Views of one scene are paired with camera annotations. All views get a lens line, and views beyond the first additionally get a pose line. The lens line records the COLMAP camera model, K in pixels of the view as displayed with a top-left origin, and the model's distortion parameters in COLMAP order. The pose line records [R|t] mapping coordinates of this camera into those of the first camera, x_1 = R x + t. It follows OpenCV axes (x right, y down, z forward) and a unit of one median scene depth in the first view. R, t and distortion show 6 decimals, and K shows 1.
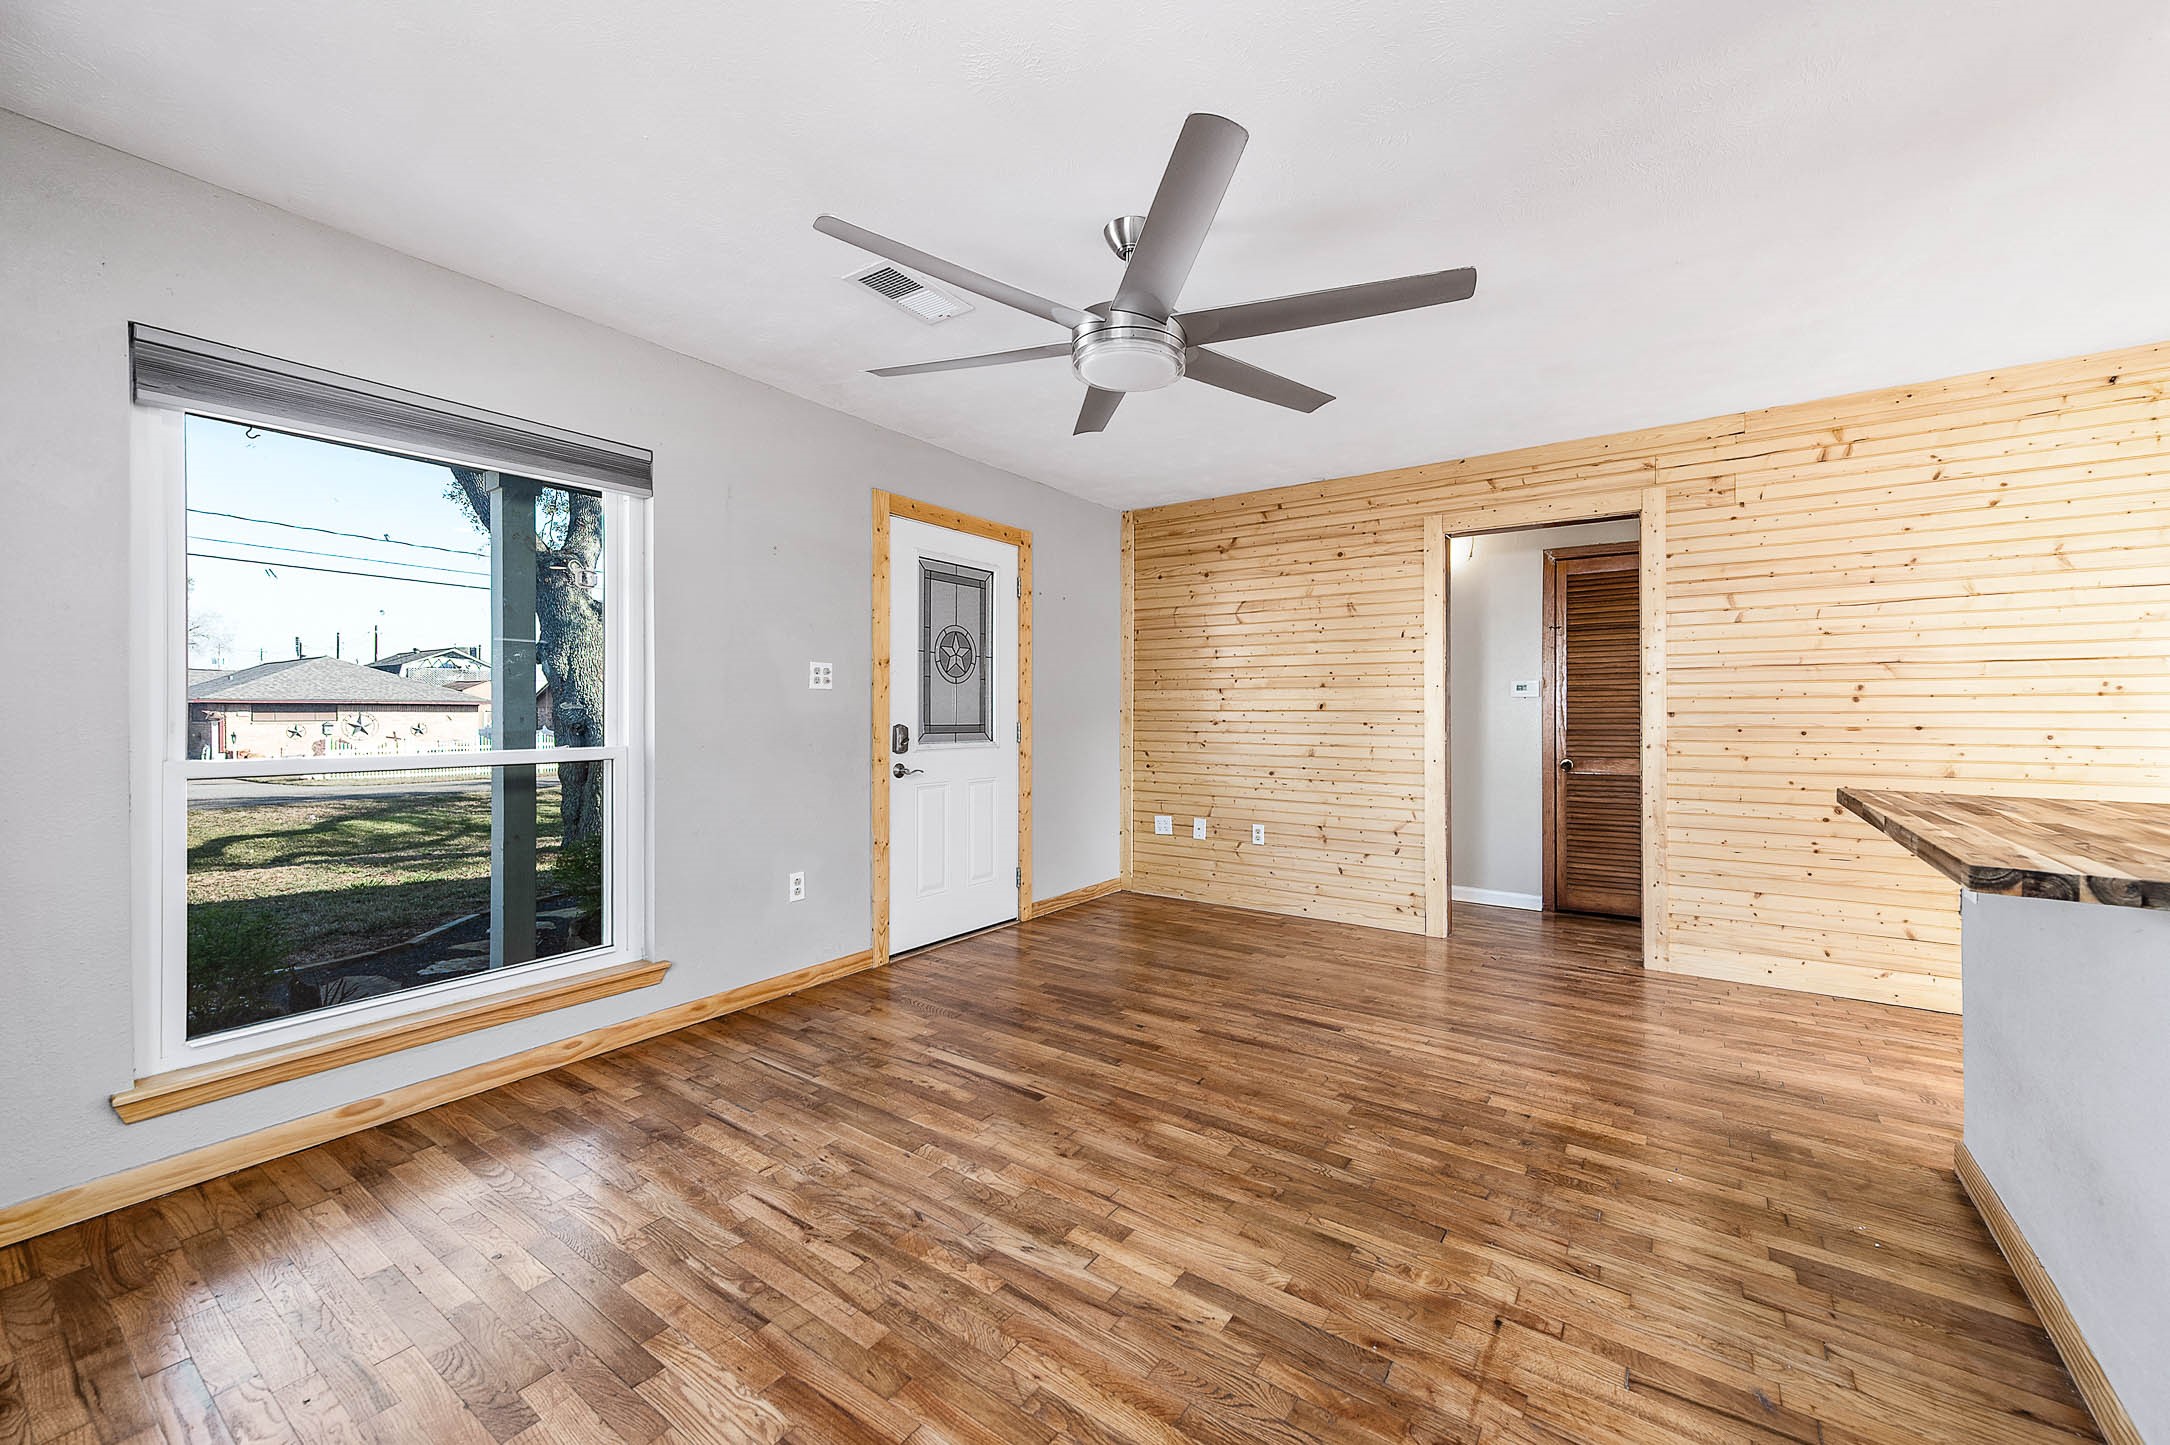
lens RADIAL K [[854.7, 0, 1084.1], [0, 854.7, 713.6], [0, 0, 1]] dist [0.005778, 0.000566]
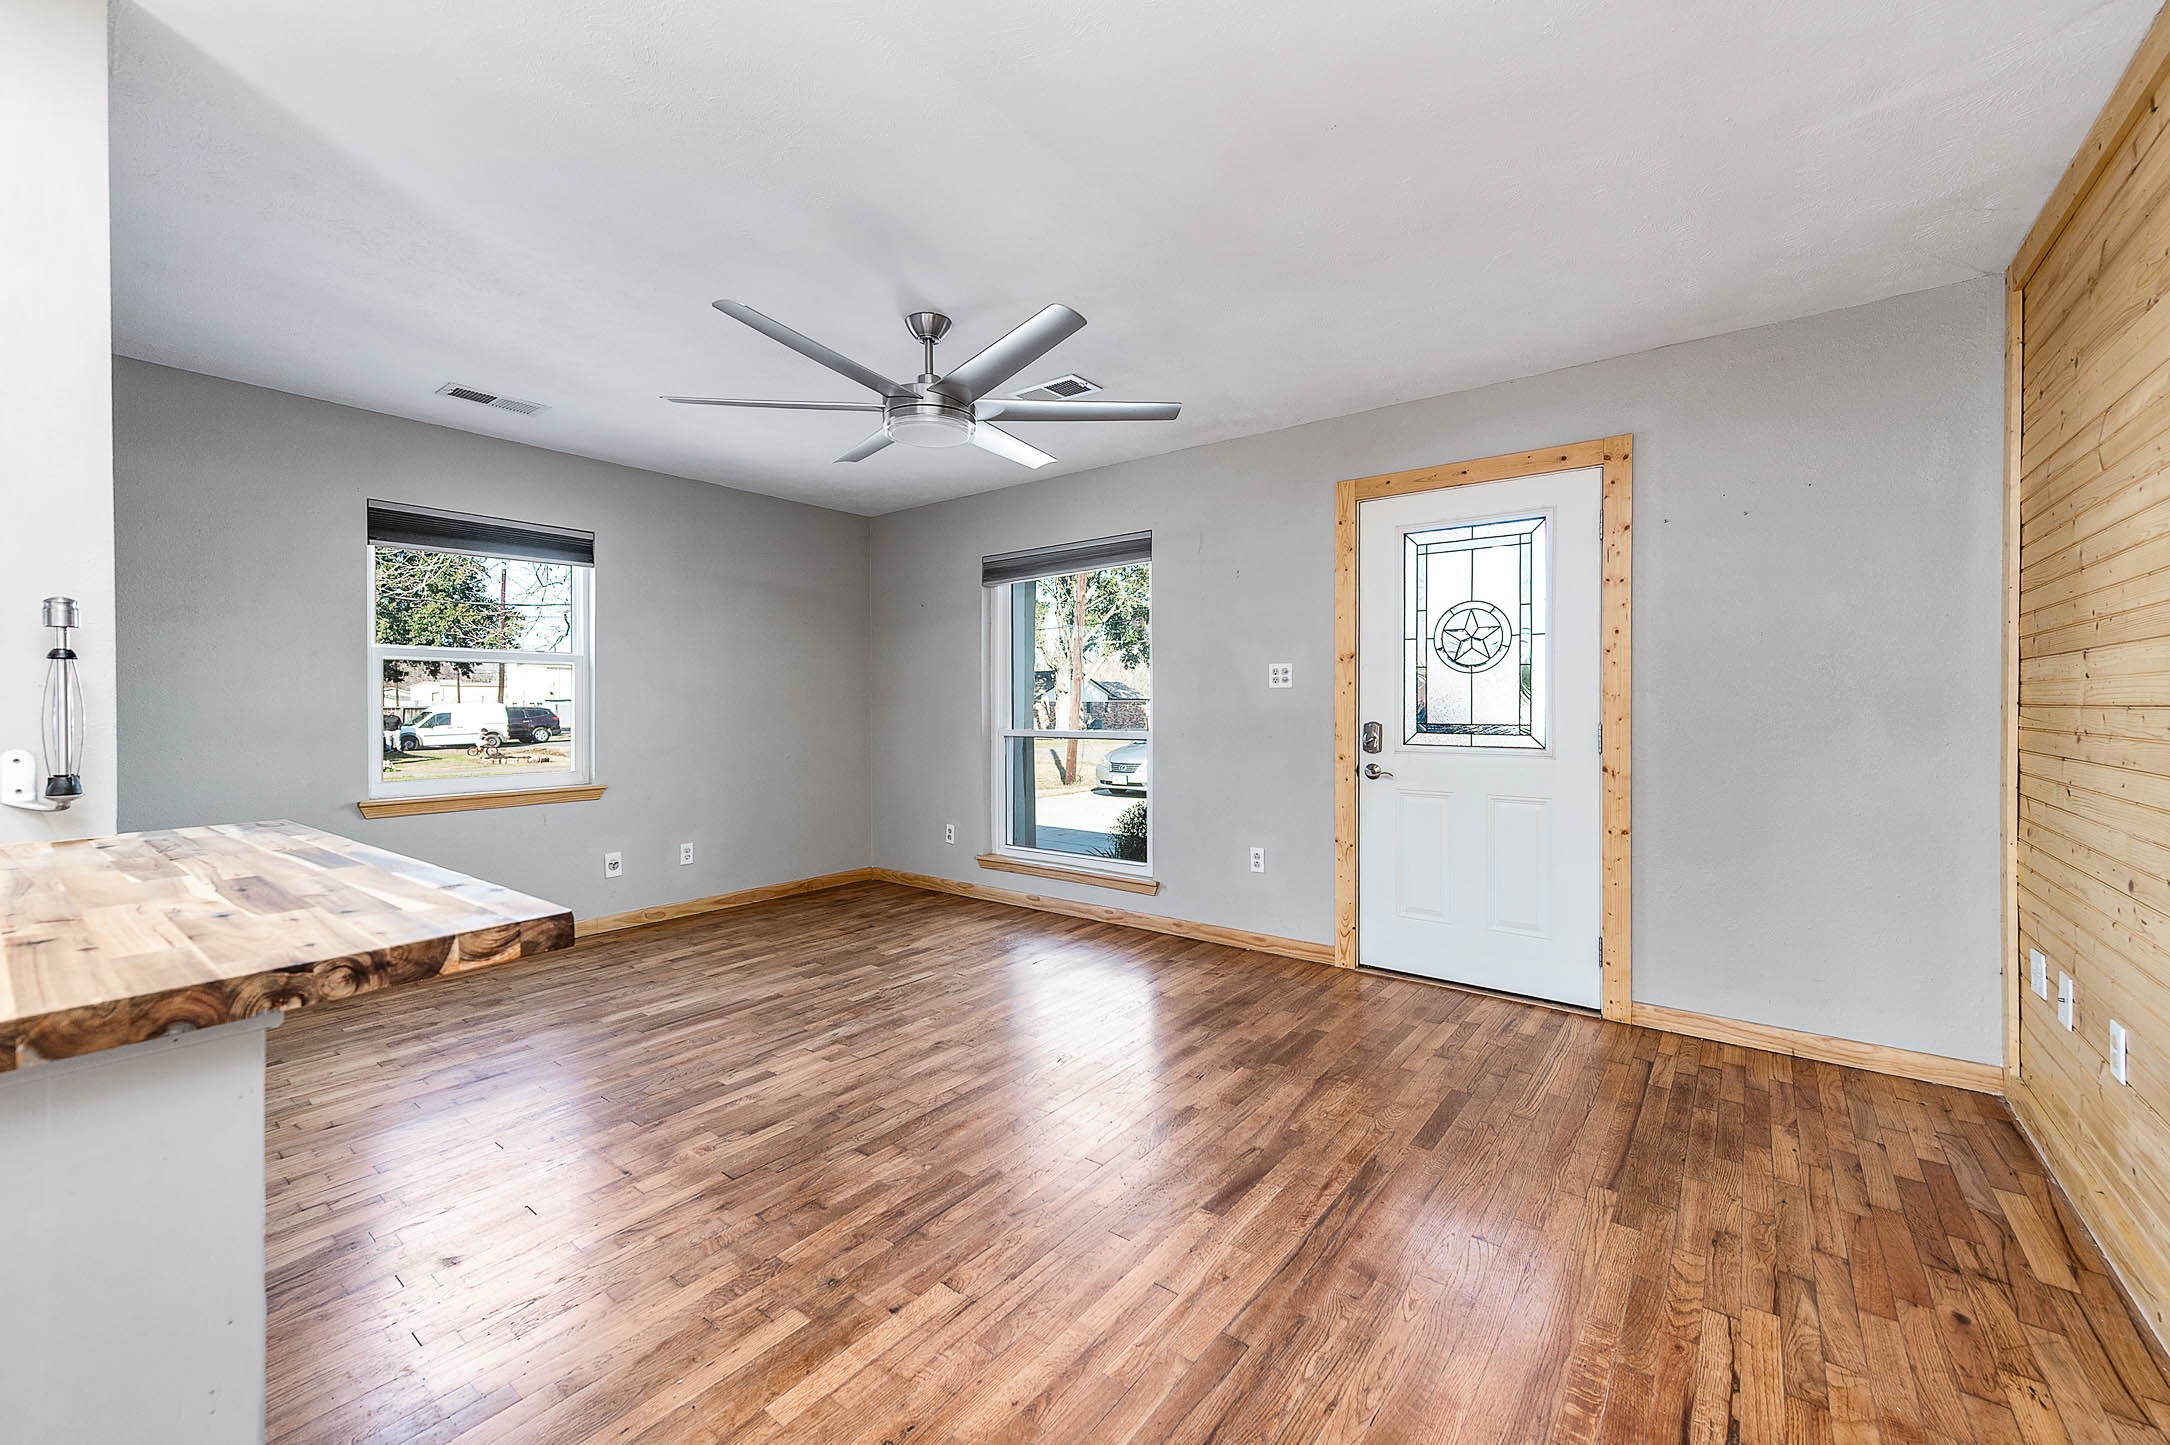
lens RADIAL K [[854.7, 0, 1091.2], [0, 854.7, 720.5], [0, 0, 1]] dist [0.005778, 0.000566]
pose [[-0.036892, 0.018941, -0.999140, 1.309683], [-0.001694, 0.999818, 0.019016, -0.011917], [0.999318, 0.002394, -0.036853, 1.308435]]
